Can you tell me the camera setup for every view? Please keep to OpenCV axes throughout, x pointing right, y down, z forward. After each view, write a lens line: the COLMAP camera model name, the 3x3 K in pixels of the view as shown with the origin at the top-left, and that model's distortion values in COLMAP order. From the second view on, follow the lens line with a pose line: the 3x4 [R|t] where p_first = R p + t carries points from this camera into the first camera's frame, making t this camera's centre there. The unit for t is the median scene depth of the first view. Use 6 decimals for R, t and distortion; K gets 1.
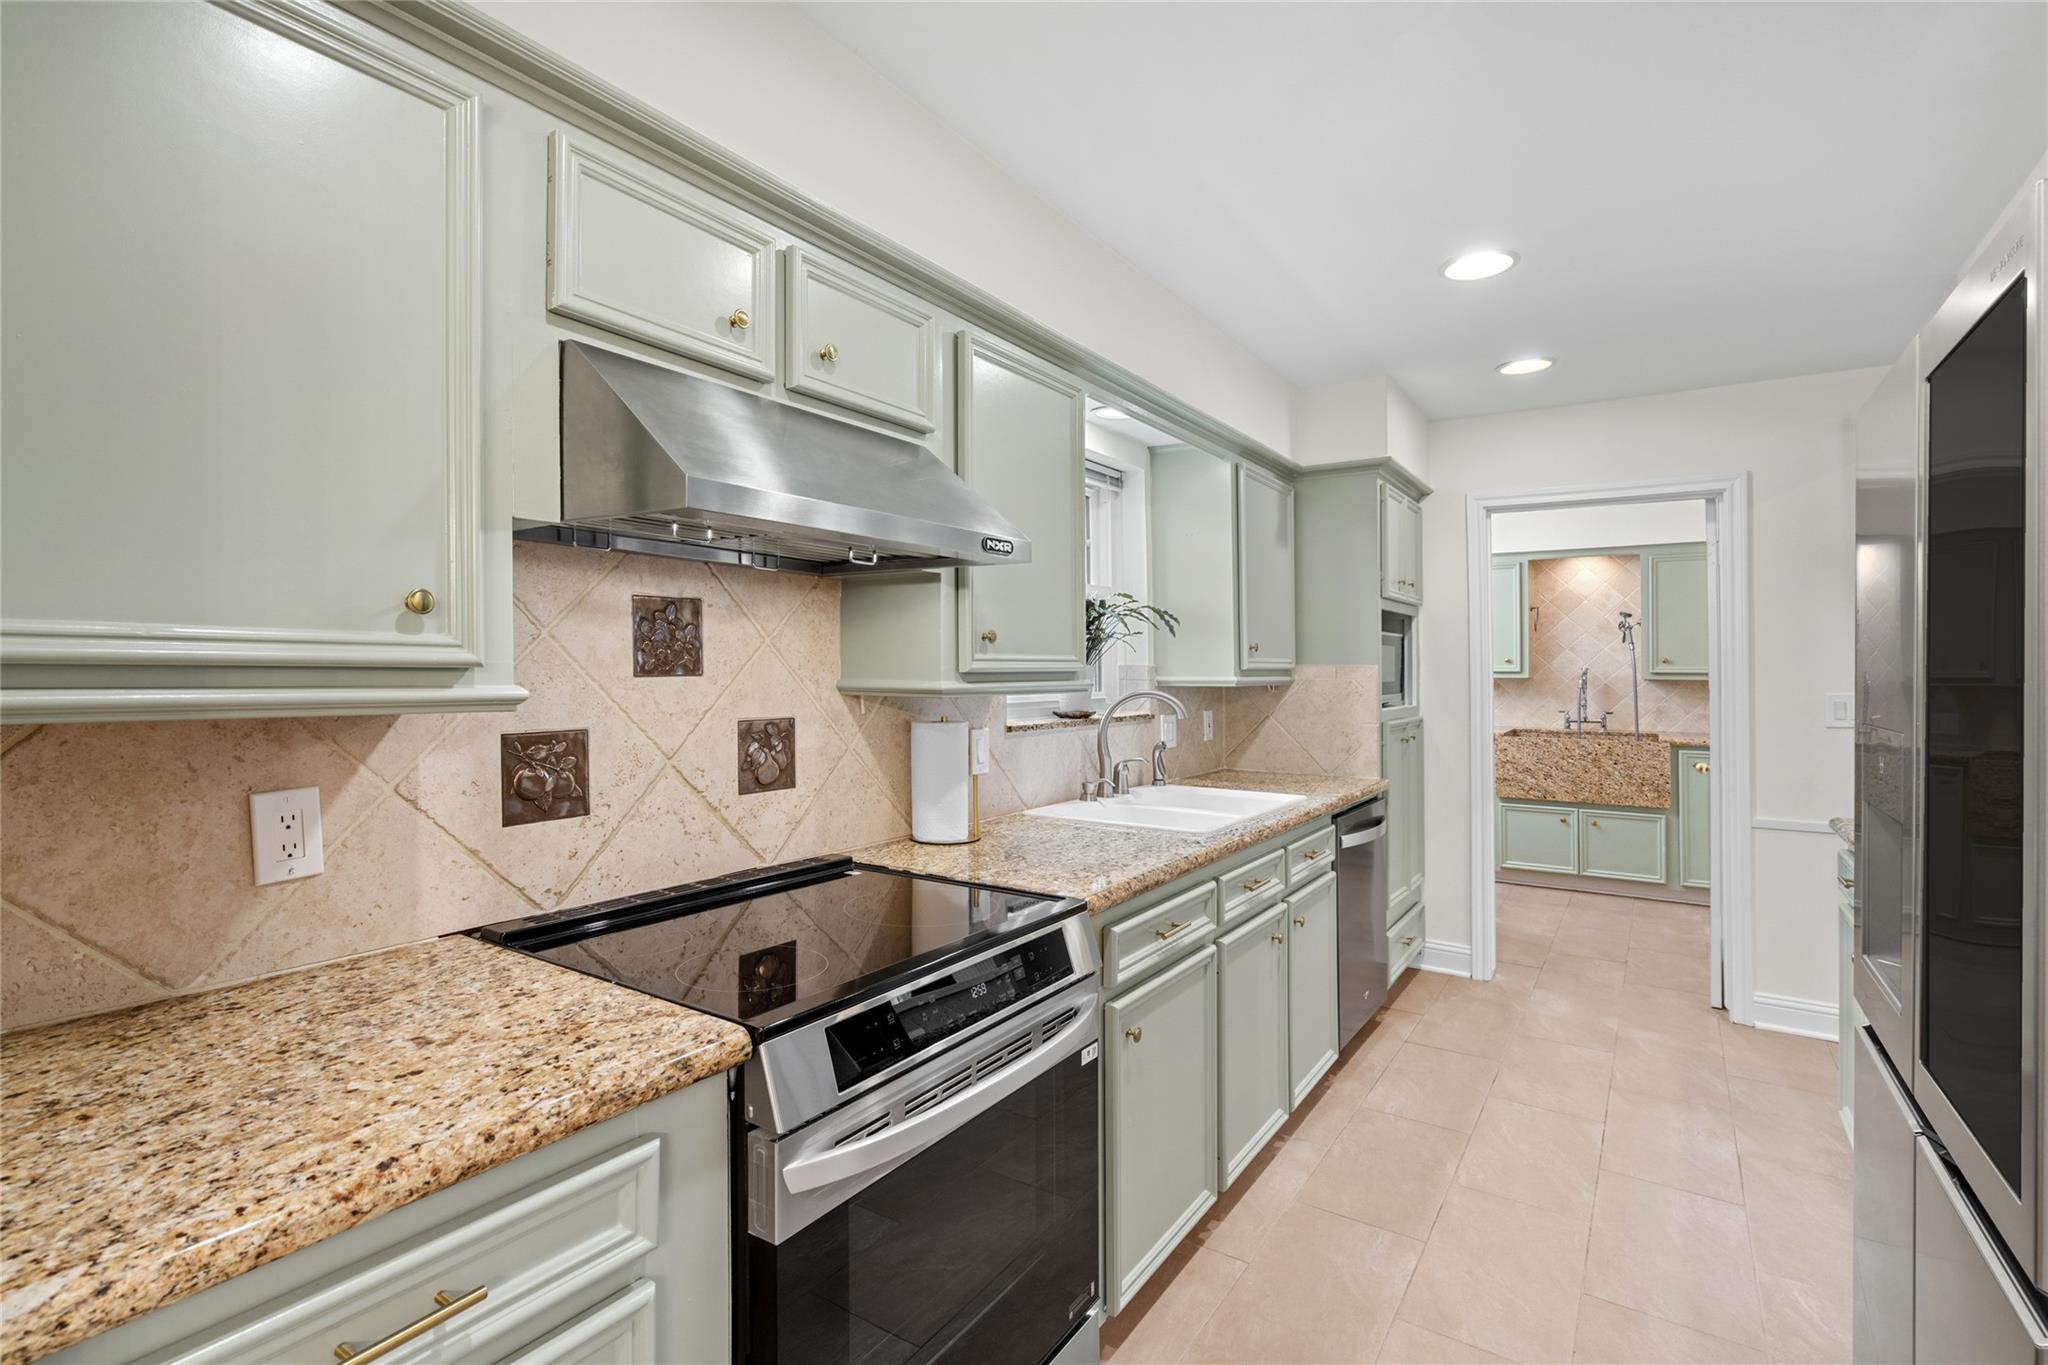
lens RADIAL K [[930.0, 0, 986.4], [0, 930.0, 673.5], [0, 0, 1]] dist [-0.004038, 0.001844]
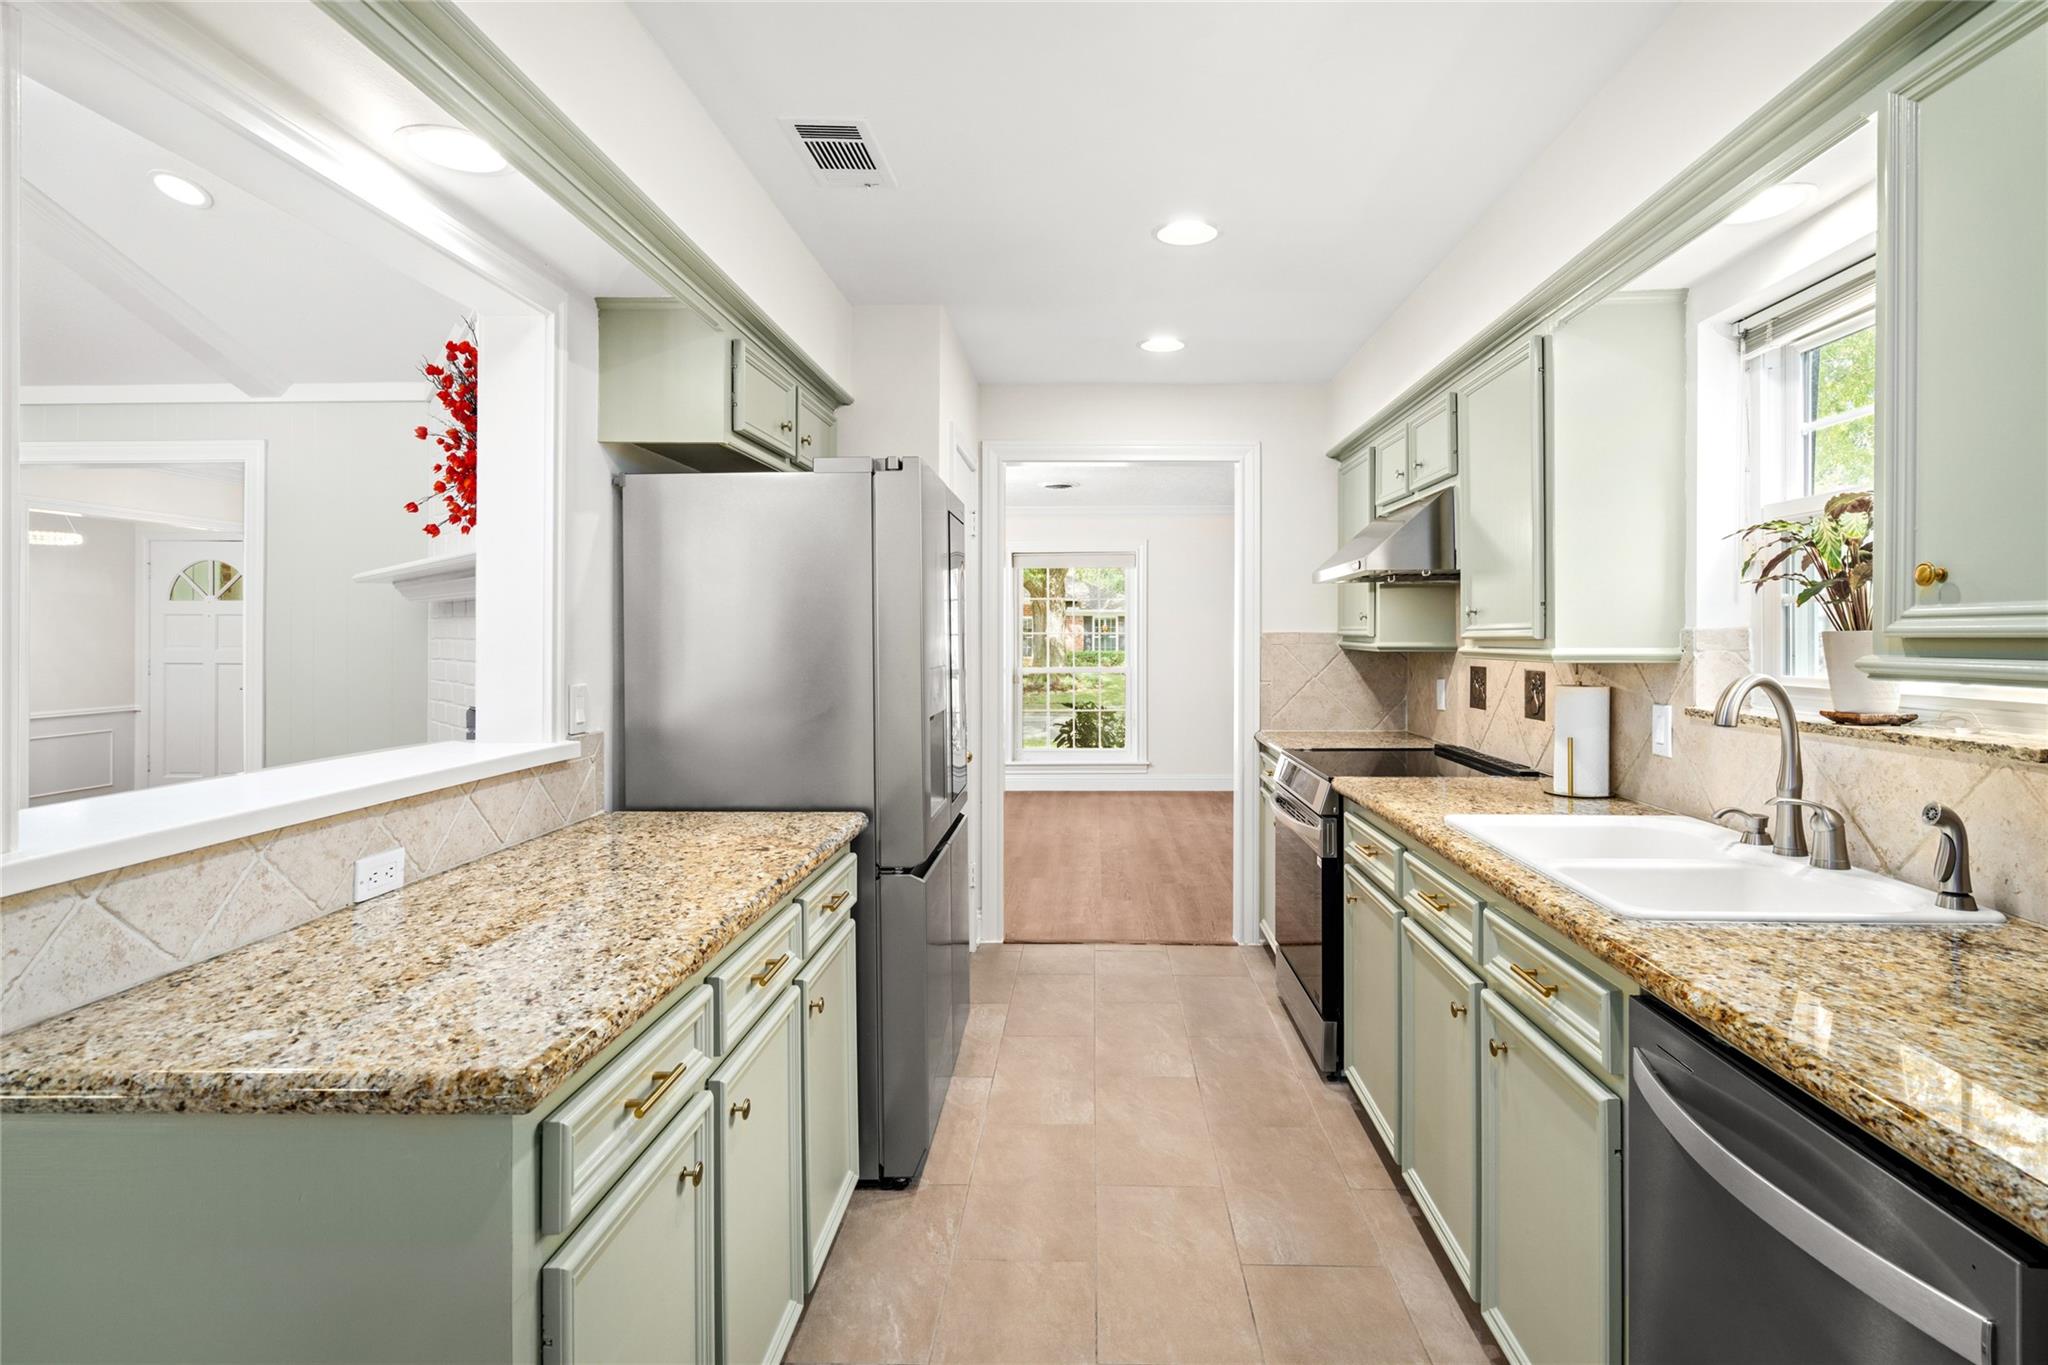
lens RADIAL K [[1026.3, 0, 1083.9], [0, 1026.3, 632.5], [0, 0, 1]] dist [-0.002765, 0.001560]
pose [[-0.813426, -0.003845, -0.581655, 1.479003], [-0.004740, 0.999989, 0.000018, -0.011214], [0.581648, 0.002772, -0.813436, 2.151905]]
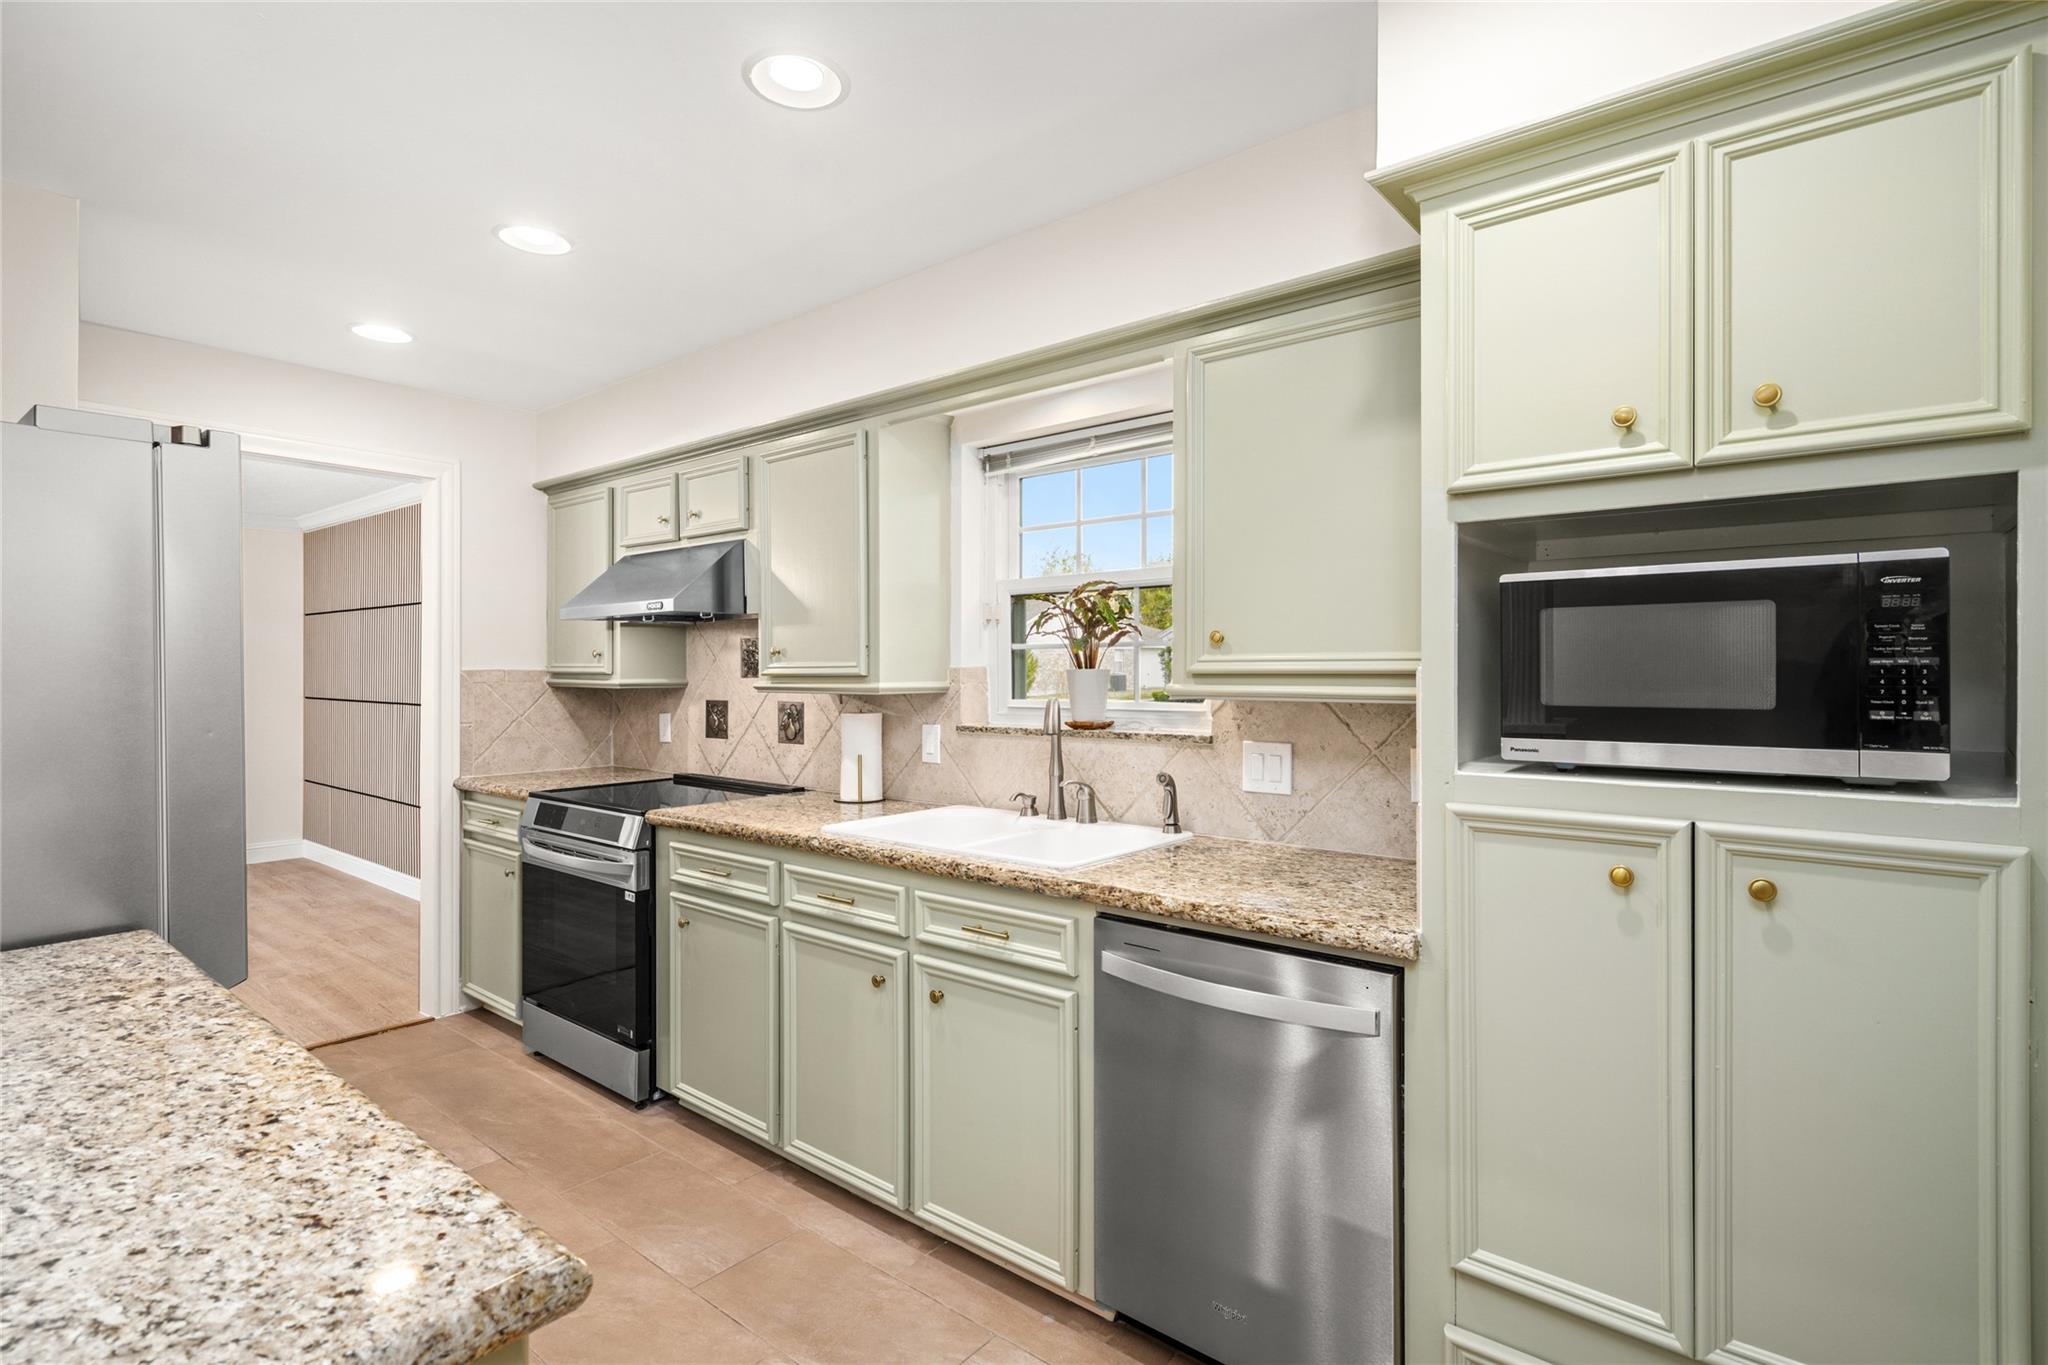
lens RADIAL K [[982.0, 0, 1028.8], [0, 982.0, 671.1], [0, 0, 1]] dist [0.002229, -0.000585]
pose [[-0.048234, -0.001579, -0.998835, 1.800010], [-0.003054, 0.999994, -0.001433, -0.011098], [0.998831, 0.002981, -0.048239, 1.724030]]
